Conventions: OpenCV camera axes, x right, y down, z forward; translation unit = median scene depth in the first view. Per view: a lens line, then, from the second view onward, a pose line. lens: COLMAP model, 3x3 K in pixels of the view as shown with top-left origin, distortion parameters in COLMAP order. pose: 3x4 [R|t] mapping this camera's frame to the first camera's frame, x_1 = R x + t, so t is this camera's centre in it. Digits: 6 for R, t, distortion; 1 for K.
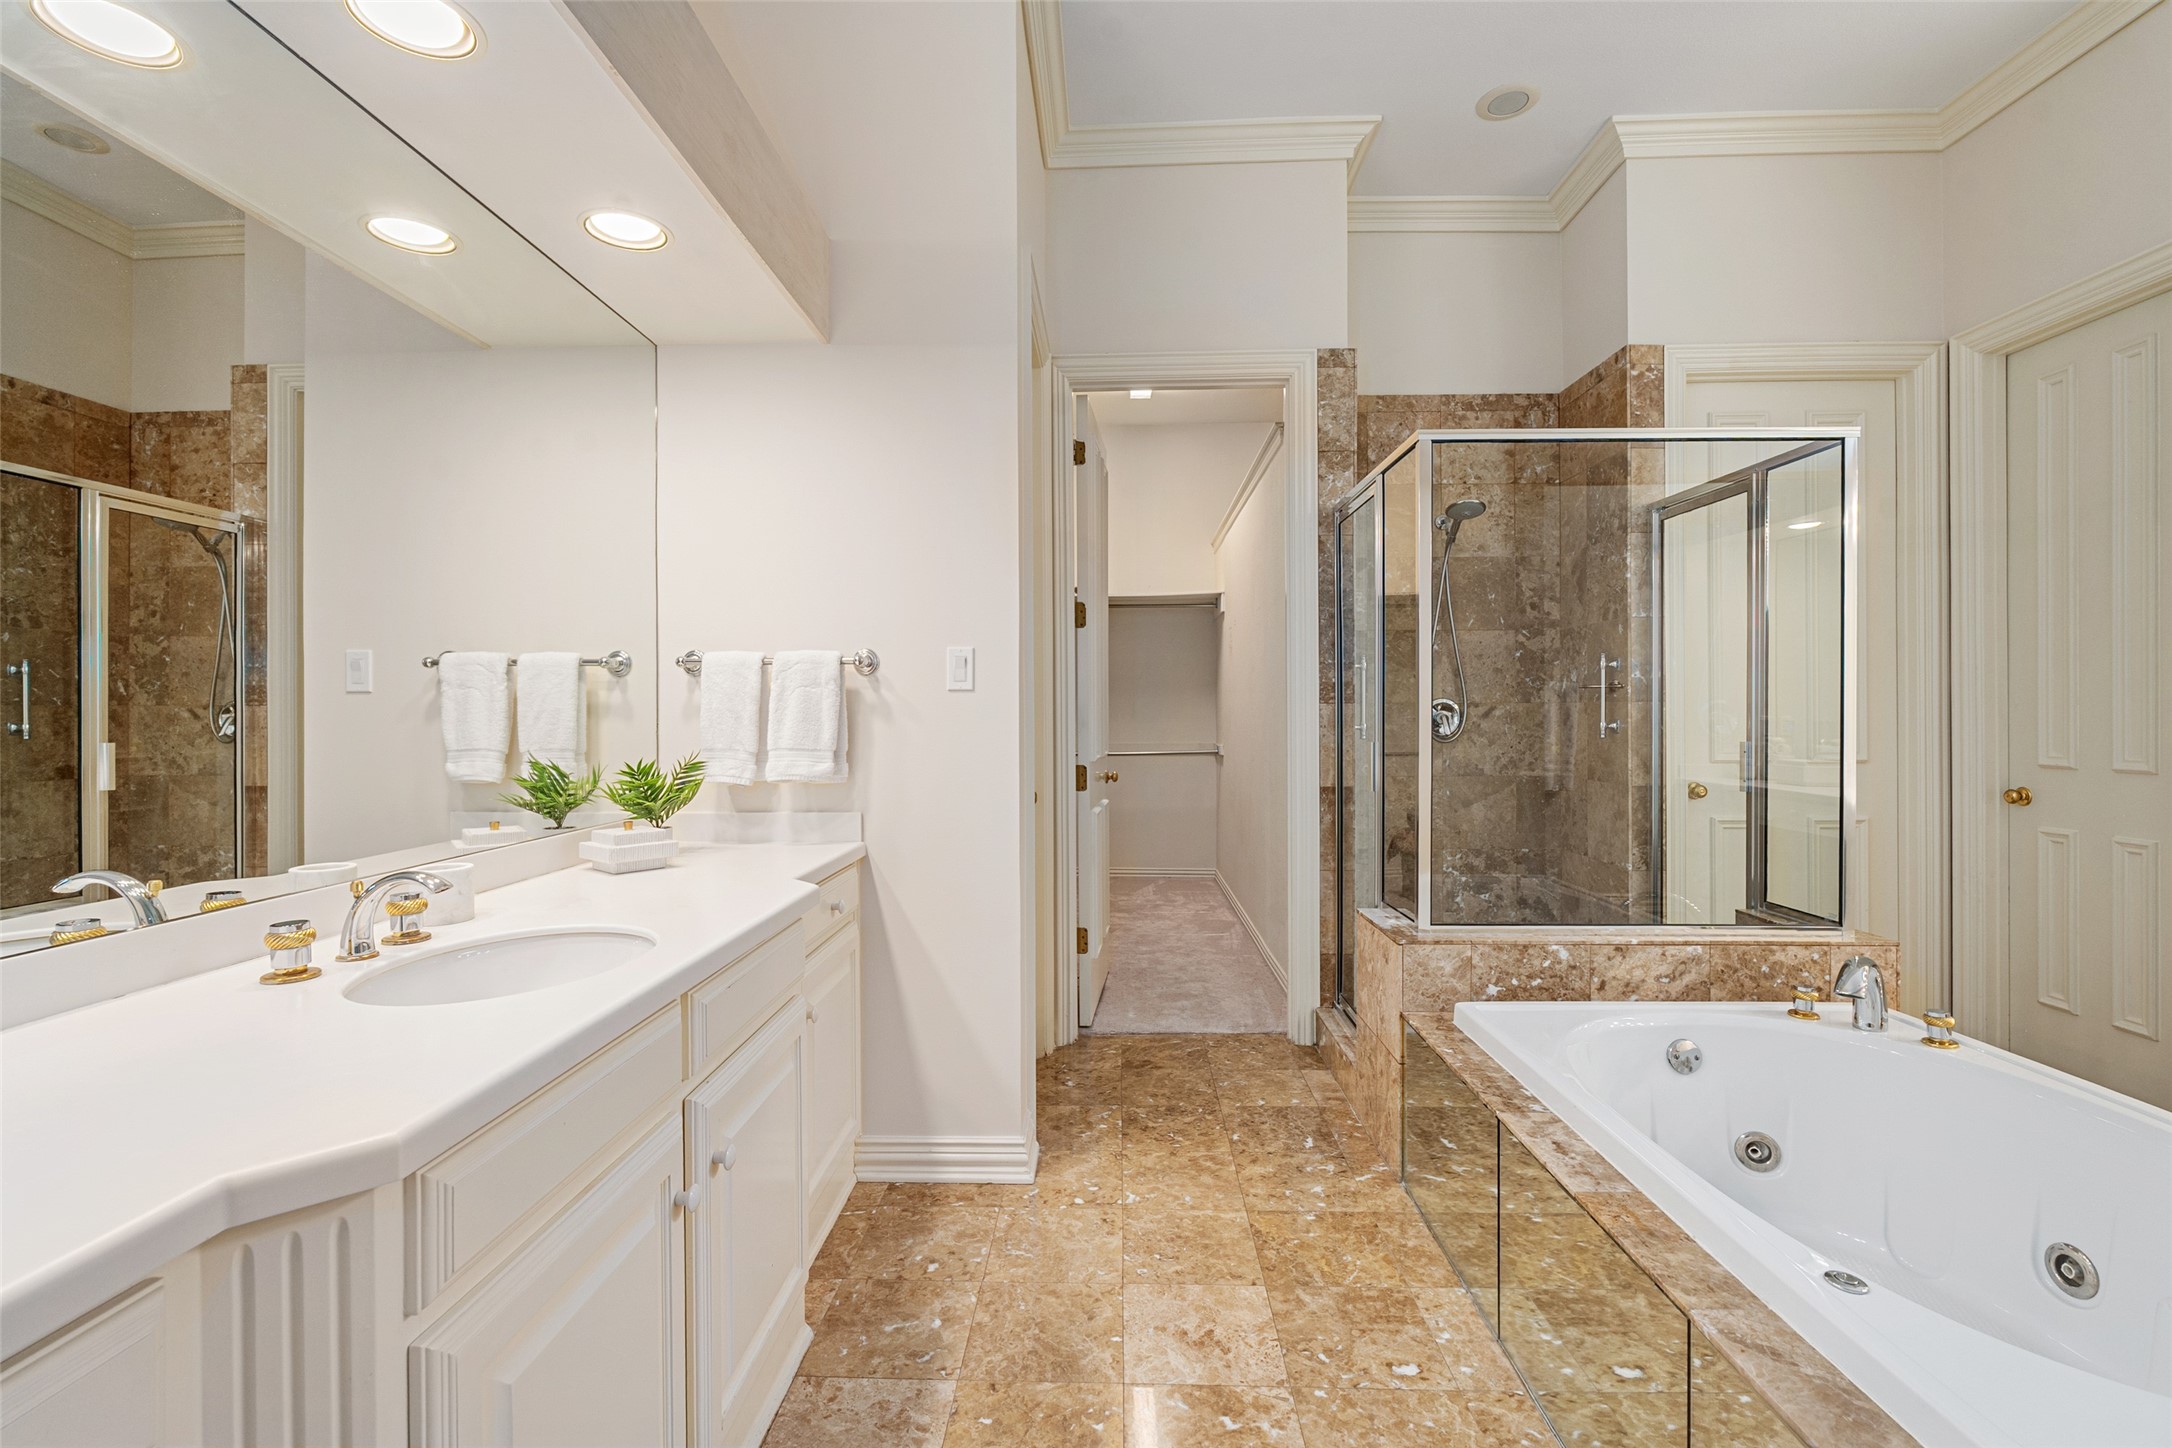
lens RADIAL K [[955.9, 0, 1086.7], [0, 955.9, 712.4], [0, 0, 1]] dist [-0.000190, -0.000178]
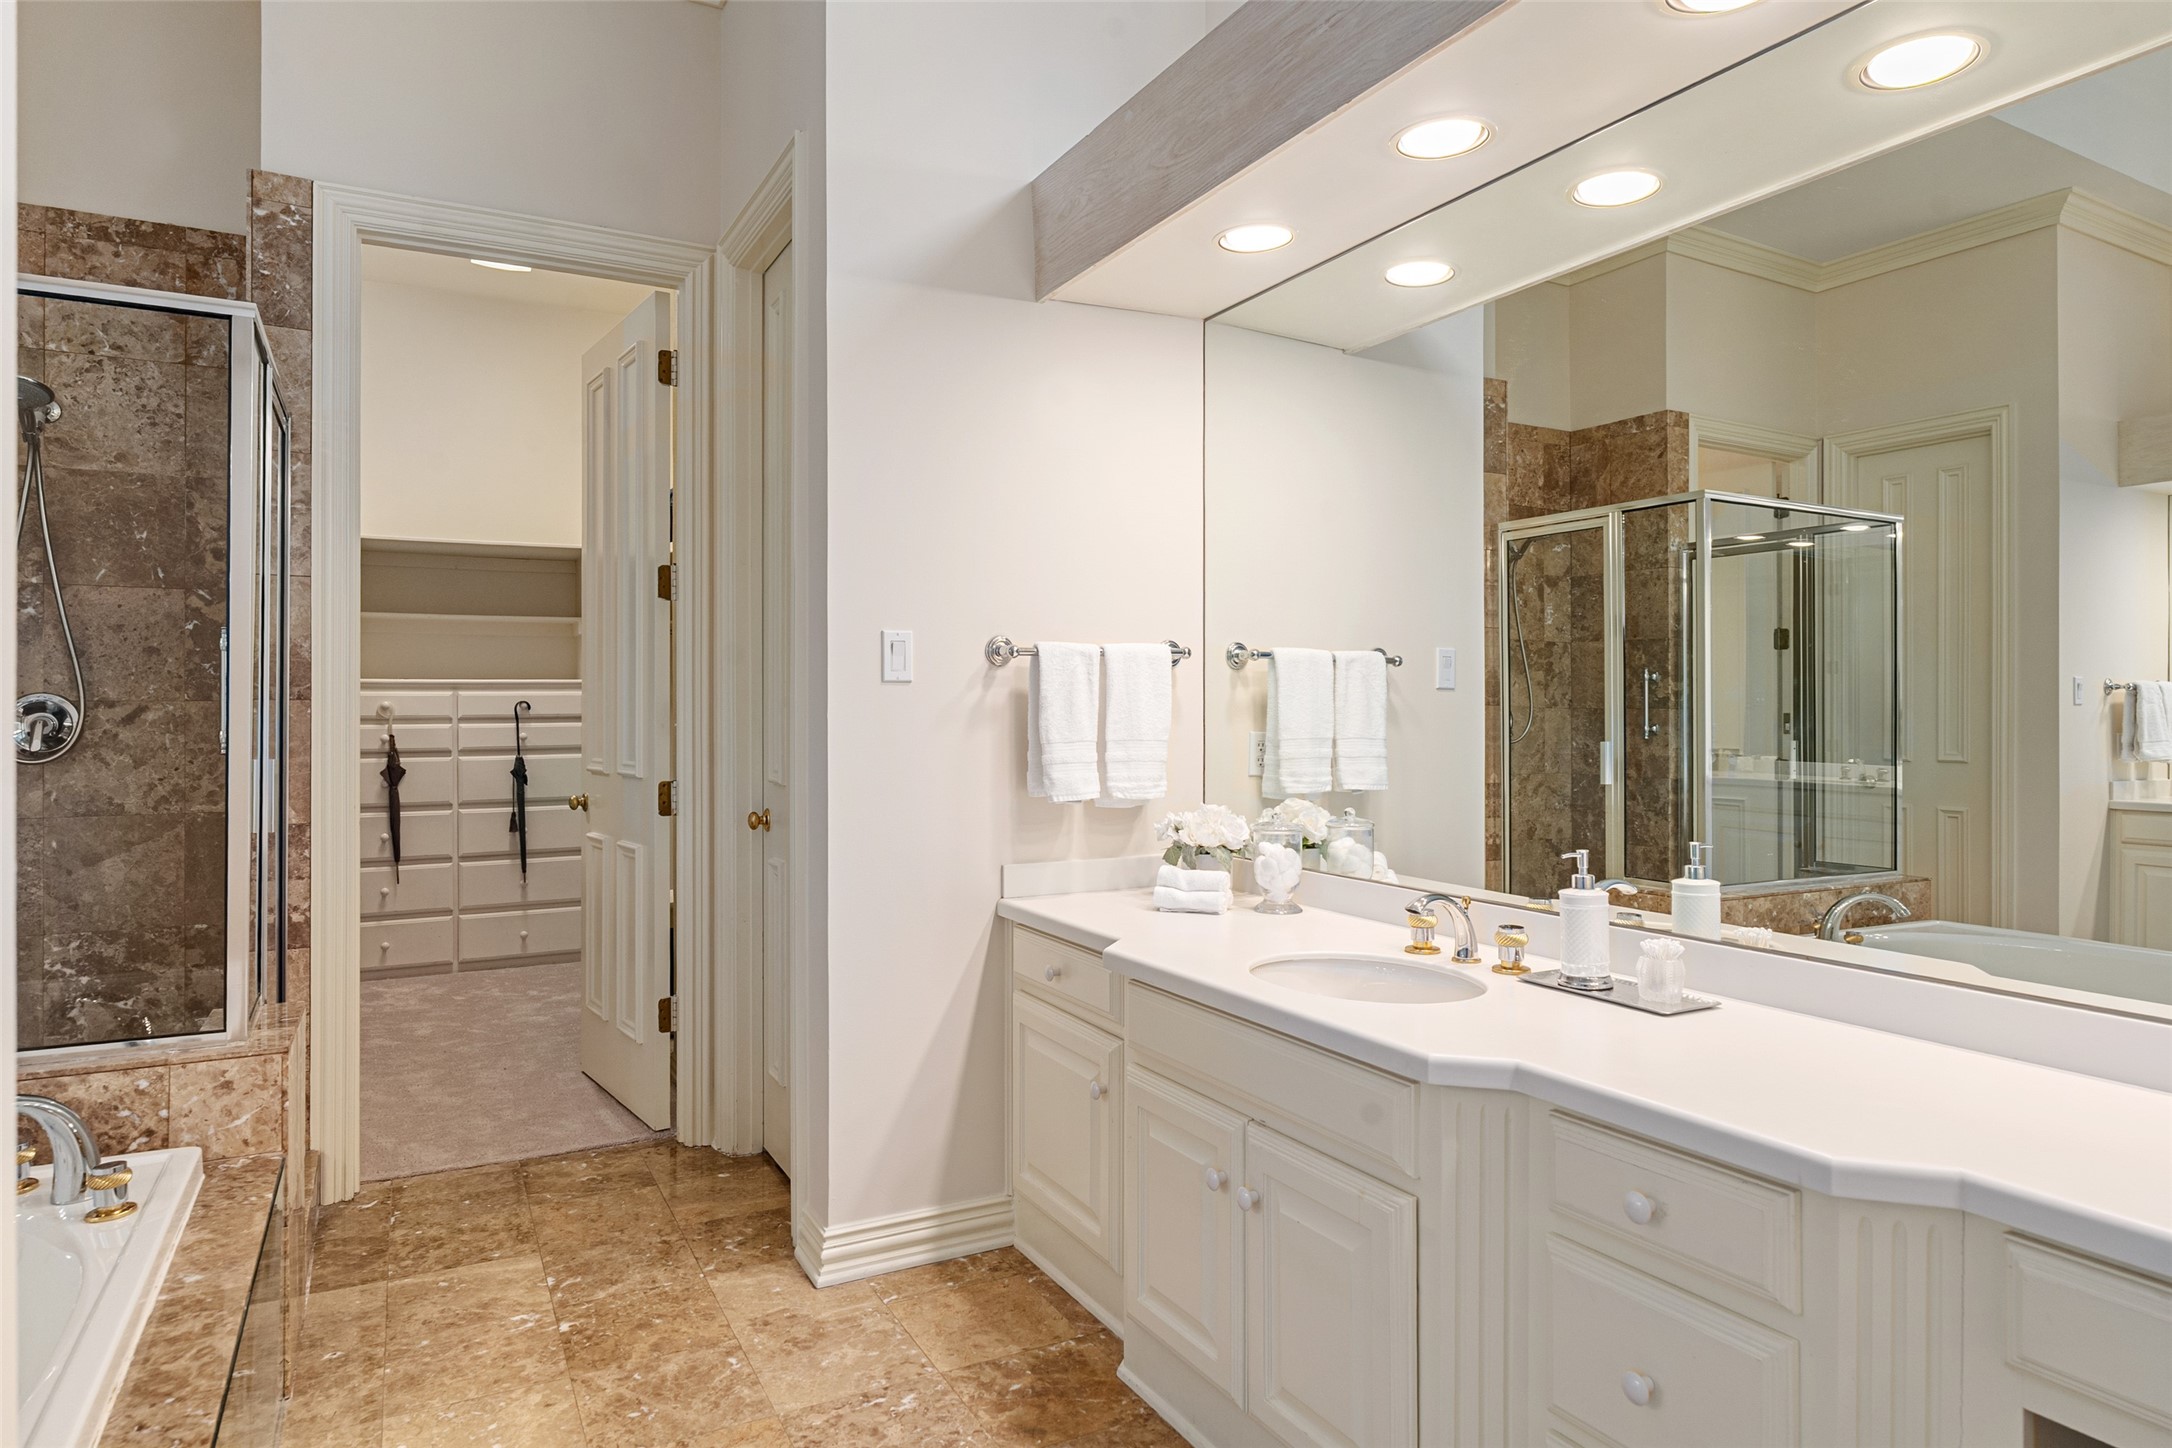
lens RADIAL K [[1277.3, 0, 1084.4], [0, 1277.3, 707.3], [0, 0, 1]] dist [-0.002789, -0.000779]
pose [[0.866625, 0.003857, 0.498945, 0.746881], [-0.001005, 0.999982, -0.005984, -0.001443], [-0.498959, 0.004685, 0.866613, -0.079823]]
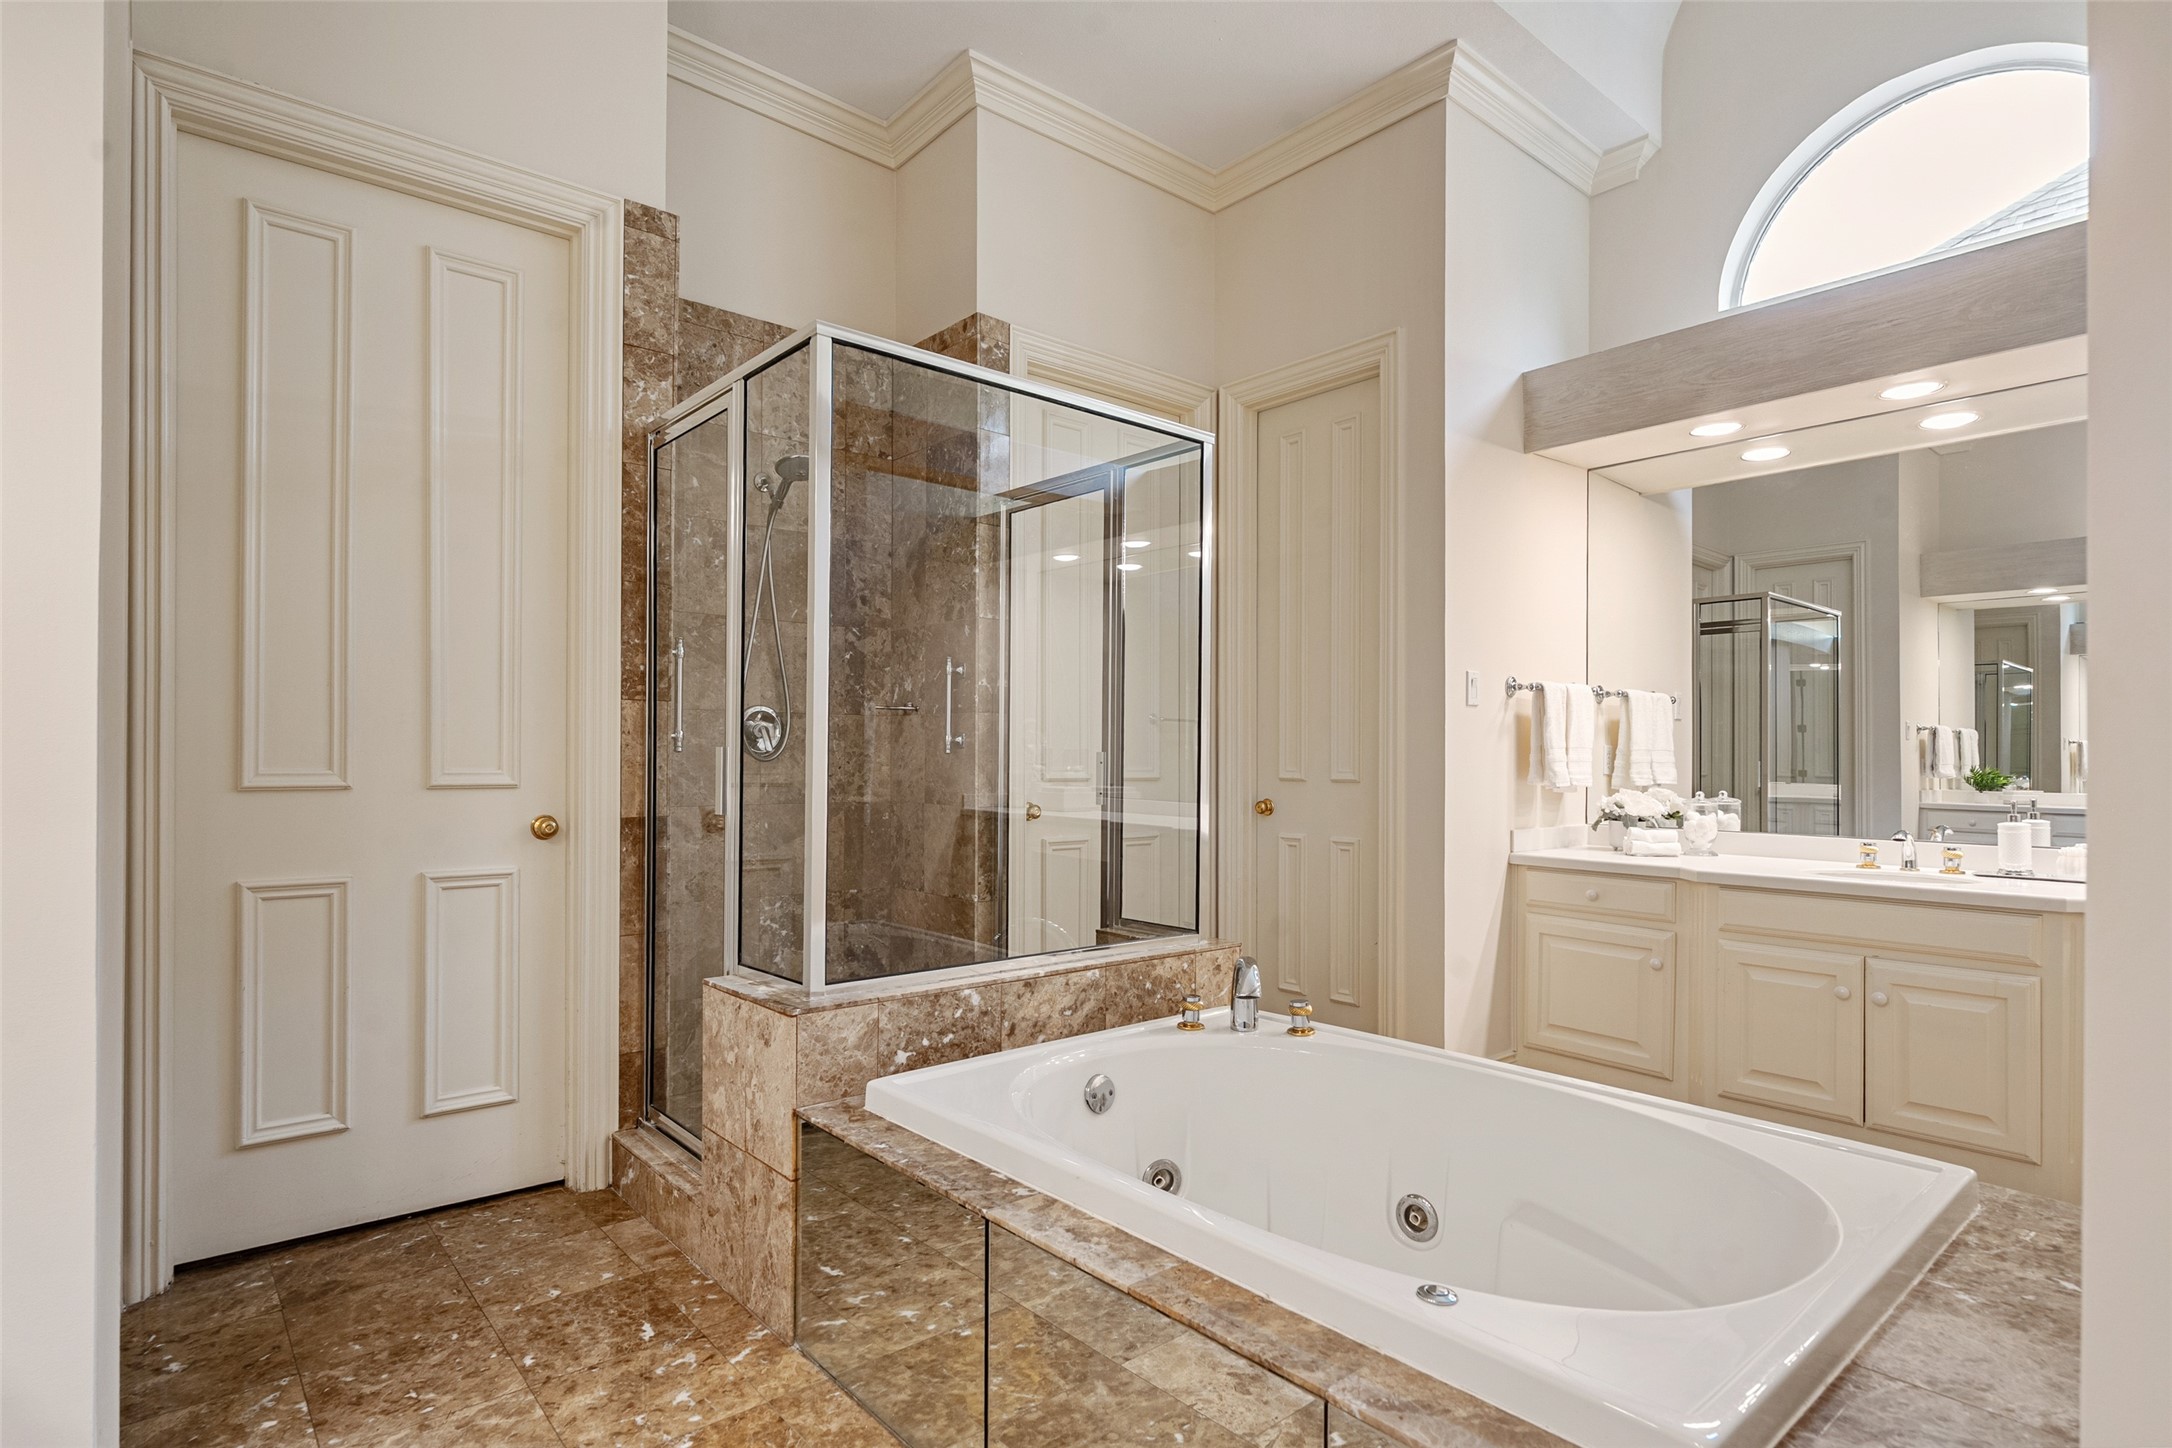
lens RADIAL K [[1124.8, 0, 1086.3], [0, 1124.8, 752.0], [0, 0, 1]] dist [-0.002665, 0.001508]
pose [[0.740857, 0.011318, 0.671567, -0.070816], [-0.007425, 0.999935, -0.008661, 0.040380], [-0.671622, 0.001430, 0.740893, 0.183713]]
